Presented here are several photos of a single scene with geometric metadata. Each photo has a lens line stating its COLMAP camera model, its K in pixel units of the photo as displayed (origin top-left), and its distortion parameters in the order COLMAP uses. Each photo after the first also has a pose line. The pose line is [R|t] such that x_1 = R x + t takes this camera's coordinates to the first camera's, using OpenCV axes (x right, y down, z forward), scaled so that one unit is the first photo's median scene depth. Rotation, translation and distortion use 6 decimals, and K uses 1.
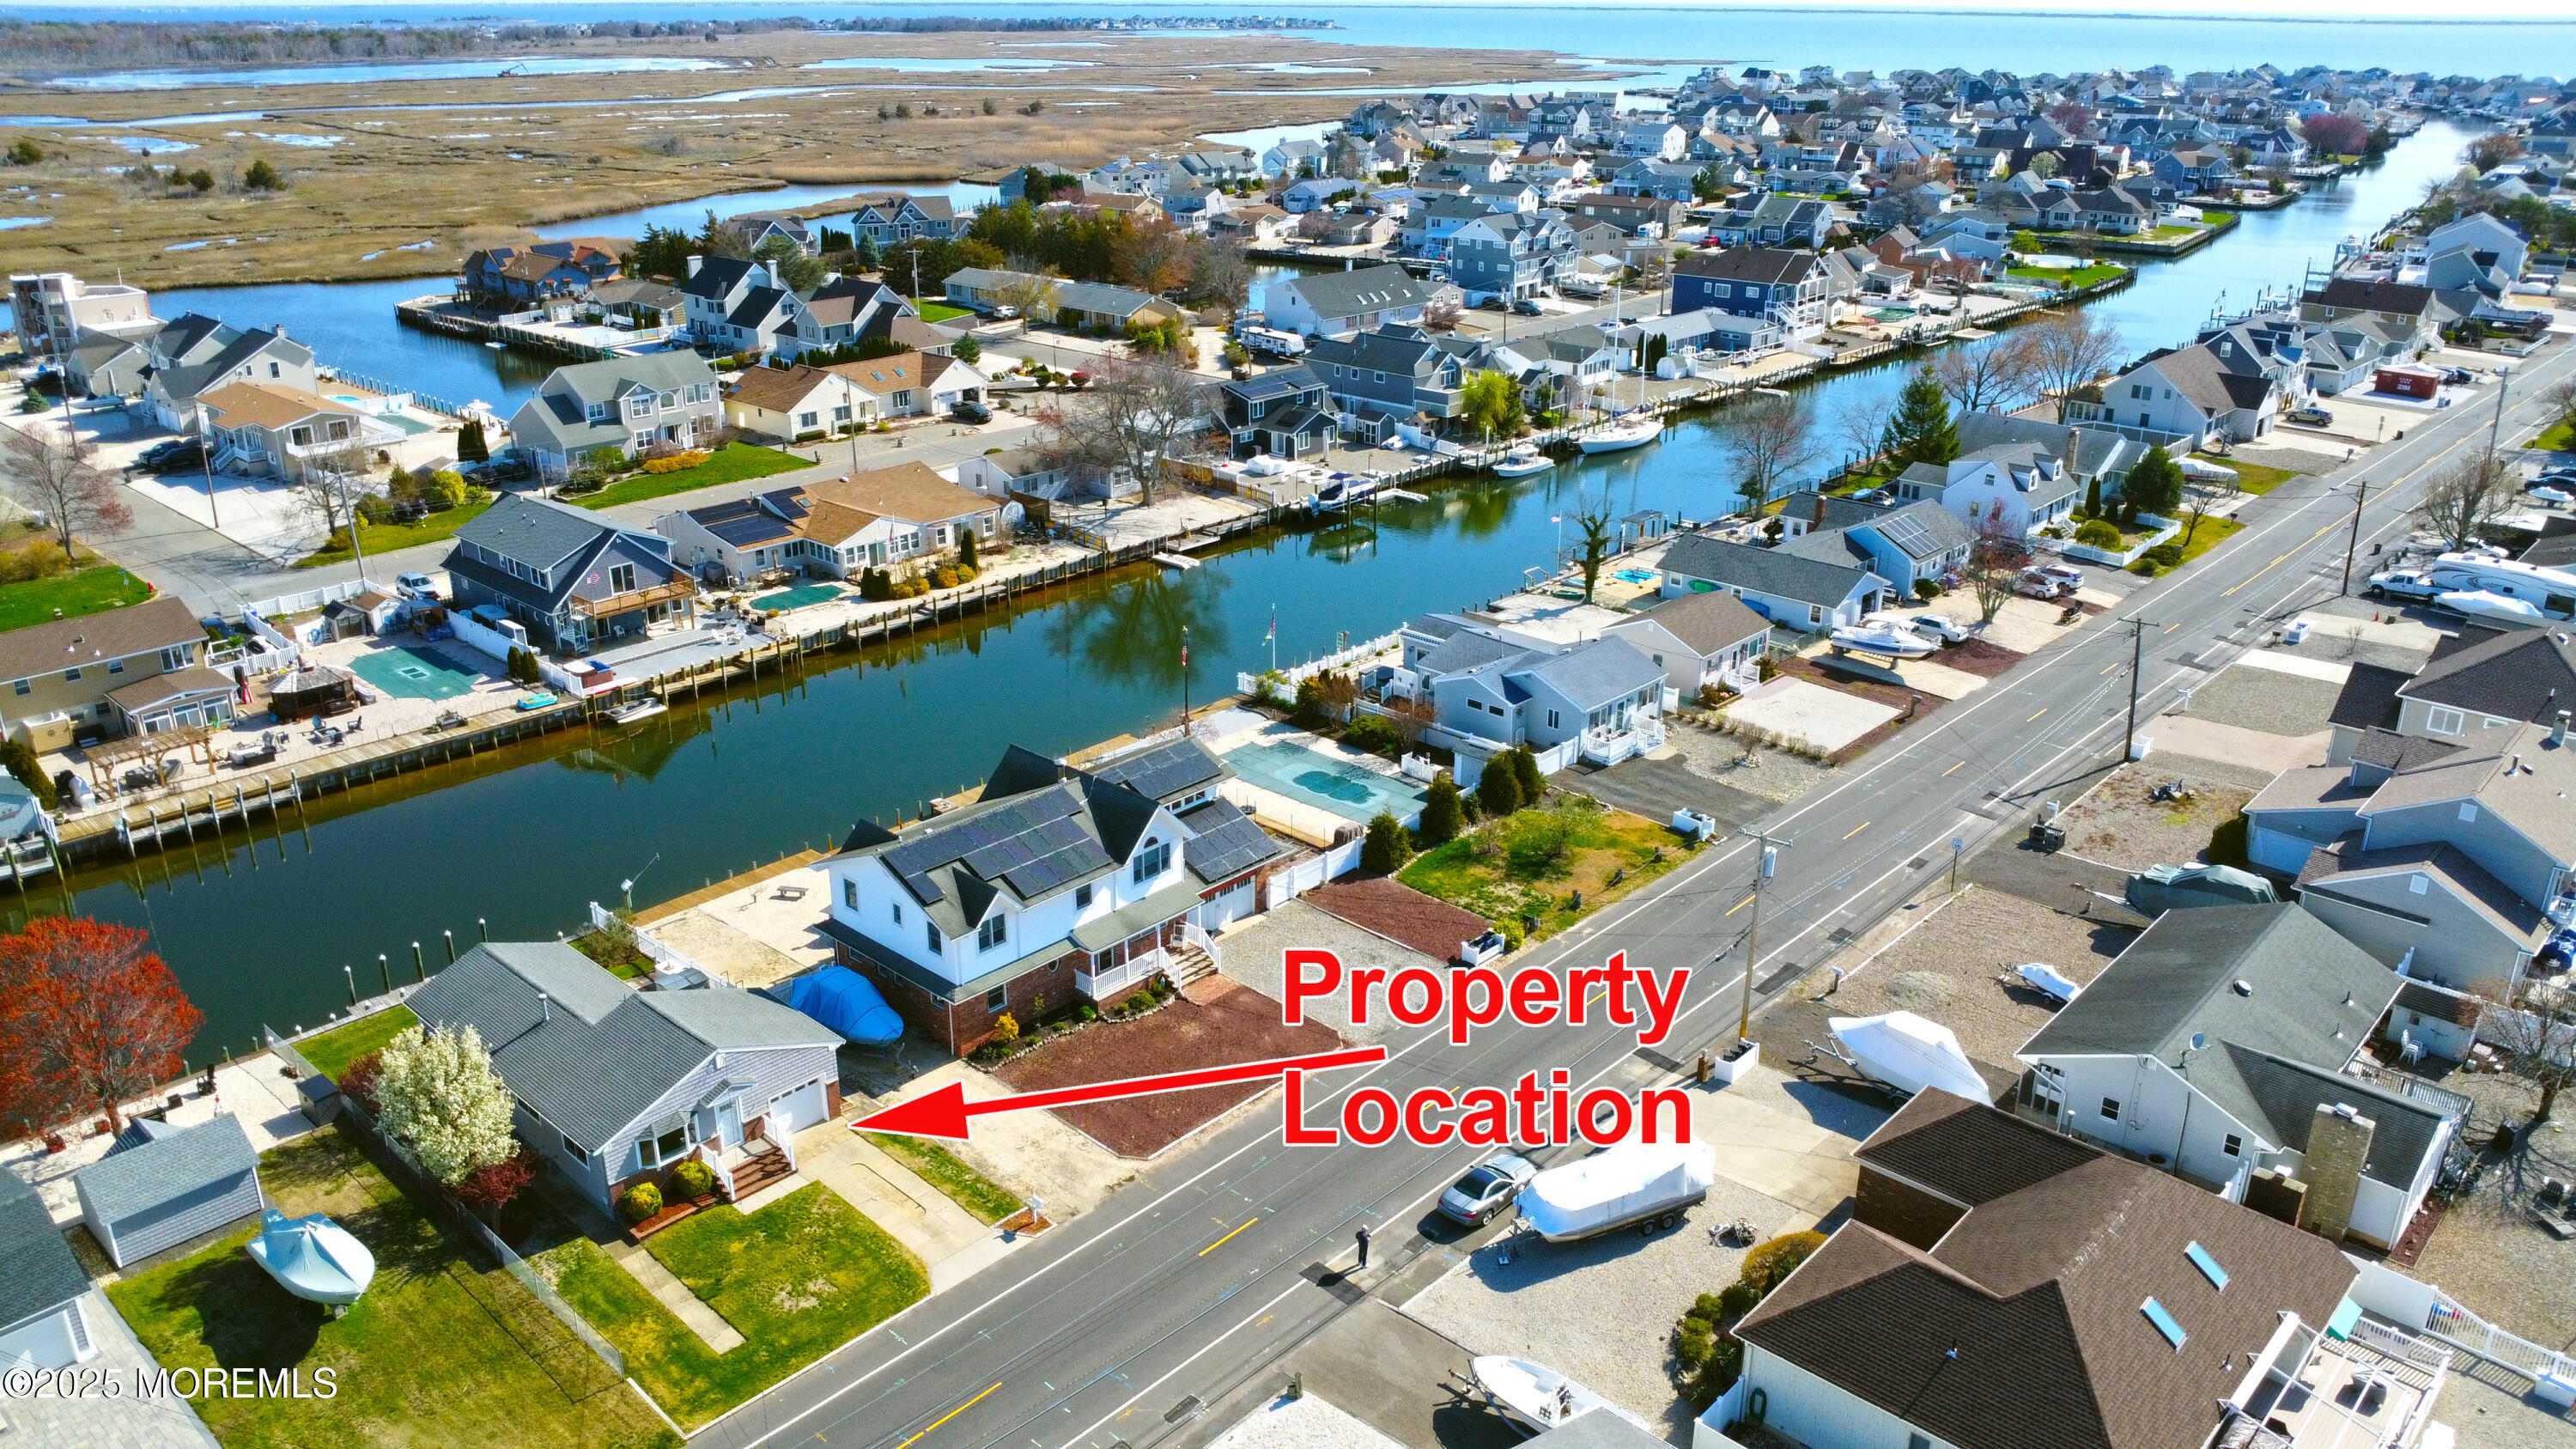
lens RADIAL K [[1867.9, 0, 1288.9], [0, 1867.9, 731.9], [0, 0, 1]] dist [-0.027351, -0.011956]
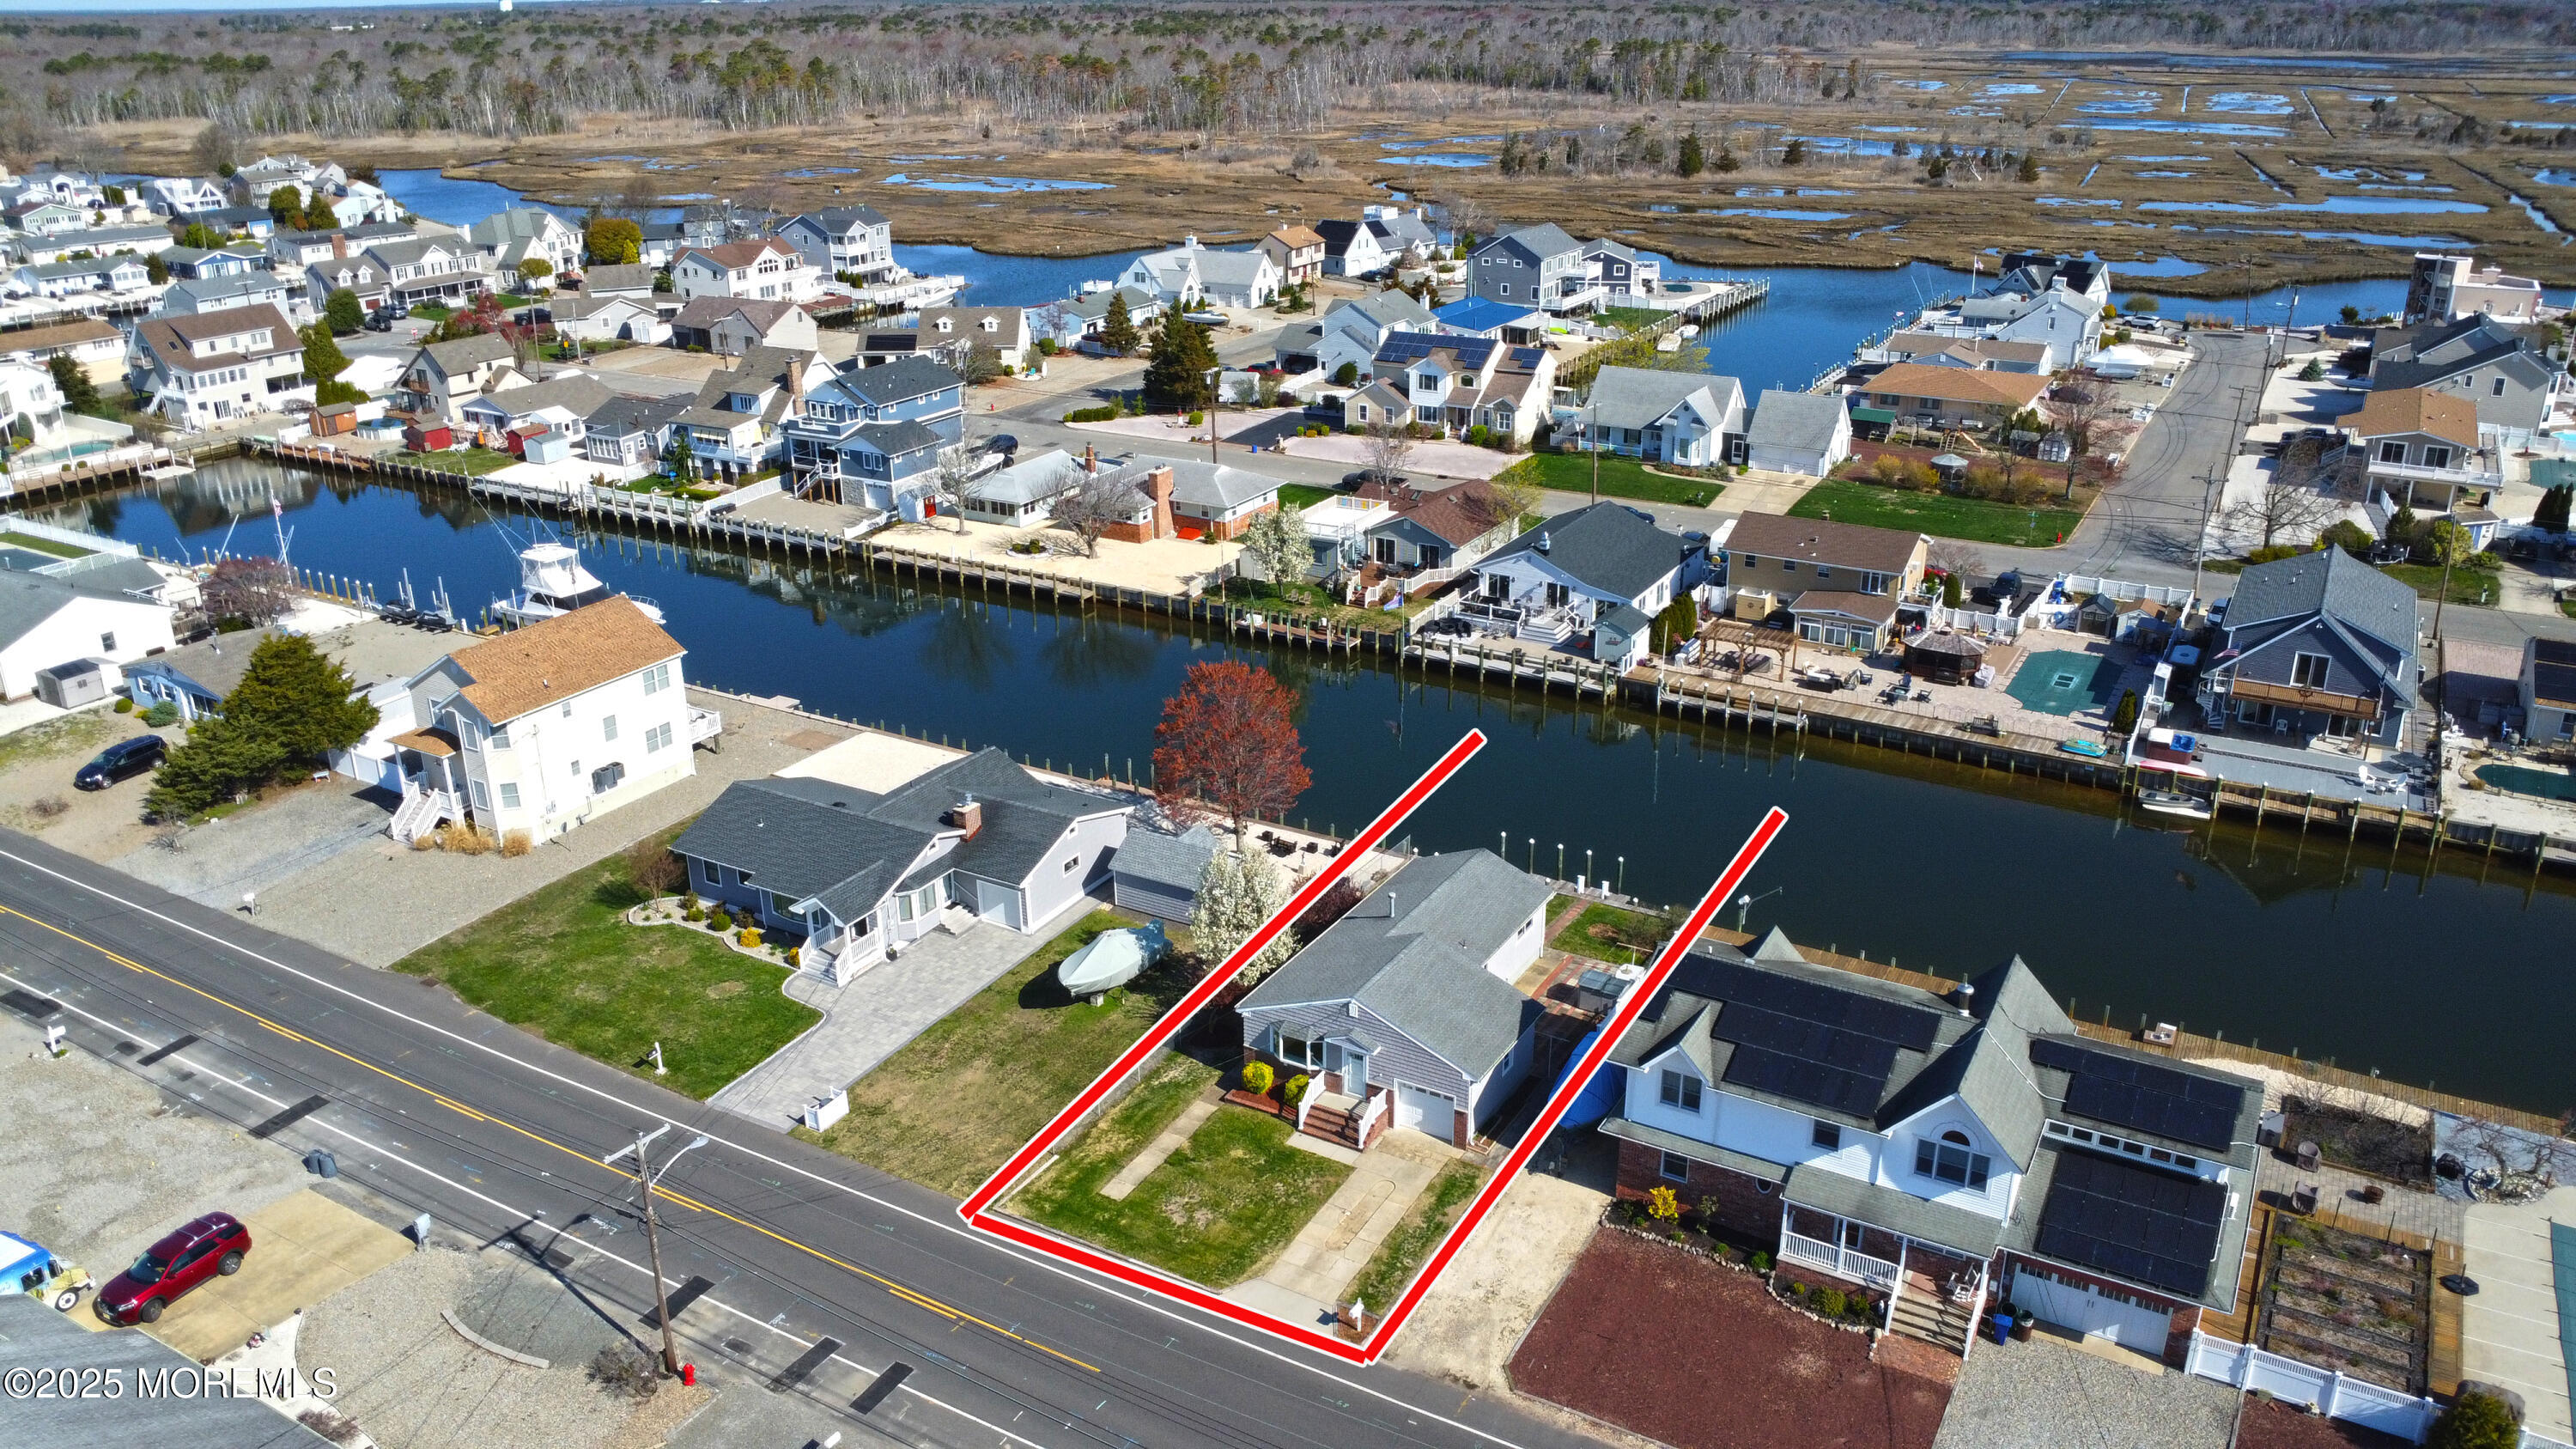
lens RADIAL K [[1867.9, 0, 1280.8], [0, 1867.9, 728.3], [0, 0, 1]] dist [-0.027351, -0.011956]
pose [[0.216044, 0.354445, -0.909777, 0.320094], [-0.347180, 0.898774, 0.267714, -0.126752], [0.912574, 0.258018, 0.317231, 0.339903]]
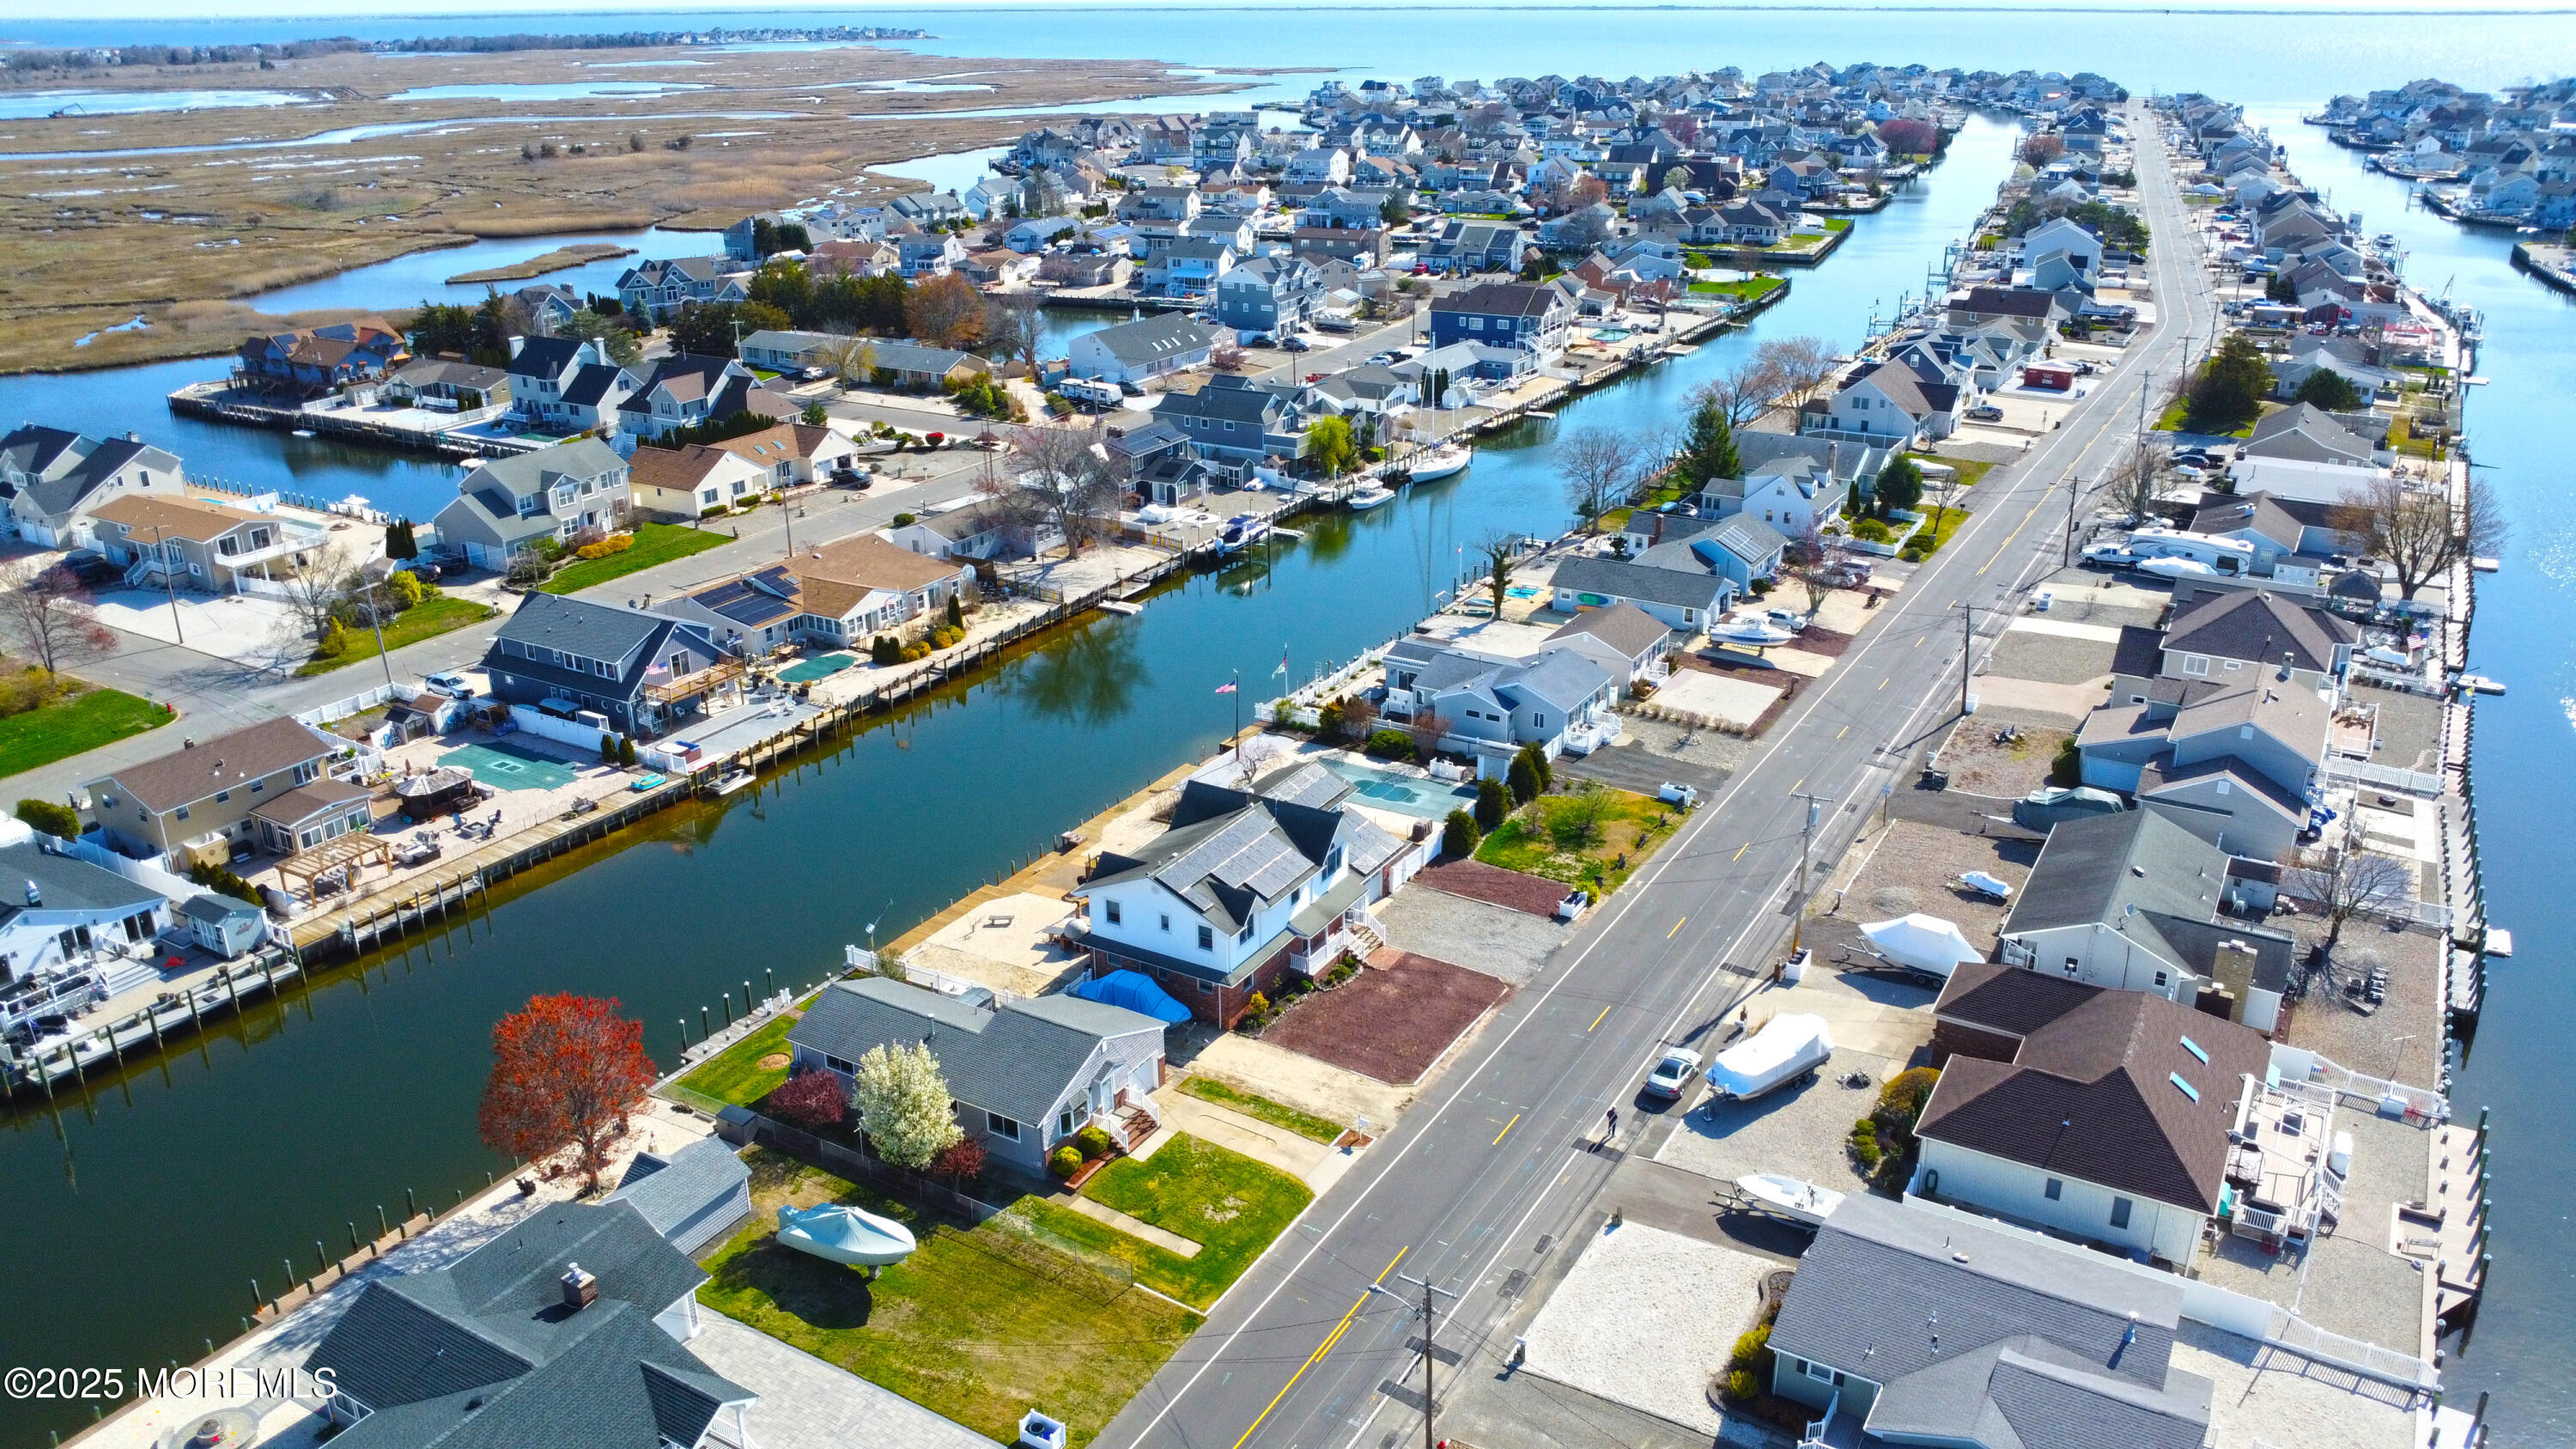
lens RADIAL K [[1867.9, 0, 1283.0], [0, 1867.9, 723.5], [0, 0, 1]] dist [-0.027351, -0.011956]
pose [[0.977701, -0.085927, 0.191616, -0.234319], [0.086670, 0.996227, 0.004515, -0.022525], [-0.191281, 0.012193, 0.981460, -0.161927]]
